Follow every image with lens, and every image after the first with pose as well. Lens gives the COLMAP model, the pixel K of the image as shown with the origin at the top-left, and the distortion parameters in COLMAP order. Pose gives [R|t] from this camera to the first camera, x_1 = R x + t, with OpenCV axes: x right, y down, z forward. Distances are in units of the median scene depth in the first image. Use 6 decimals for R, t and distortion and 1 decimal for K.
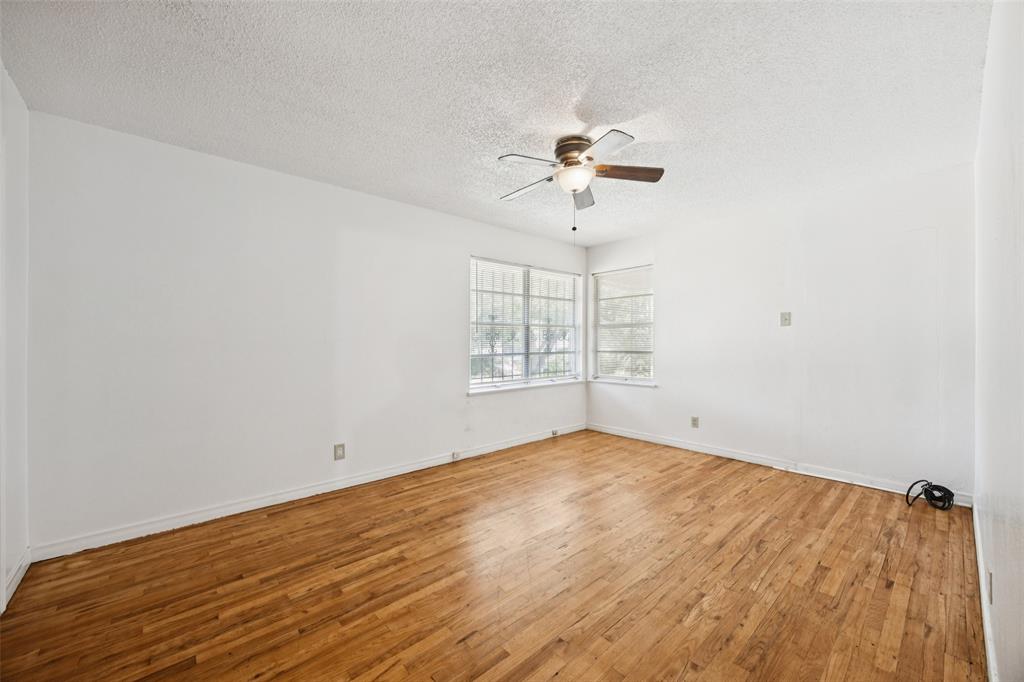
lens RADIAL K [[393.8, 0, 515.0], [0, 393.8, 339.3], [0, 0, 1]] dist [-0.008280, 0.000058]
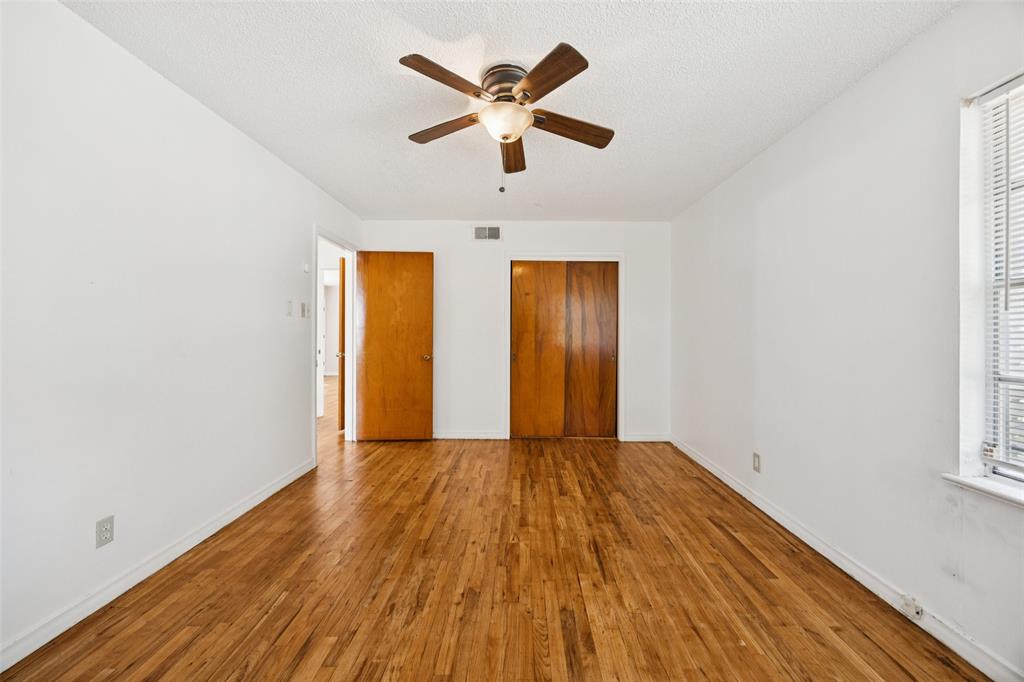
lens RADIAL K [[393.8, 0, 515.7], [0, 393.8, 336.1], [0, 0, 1]] dist [-0.008280, 0.000058]
pose [[-0.681145, 0.005283, -0.732129, 0.713635], [0.001109, 0.999980, 0.006183, 0.007768], [0.732147, 0.003400, -0.681138, 1.593772]]
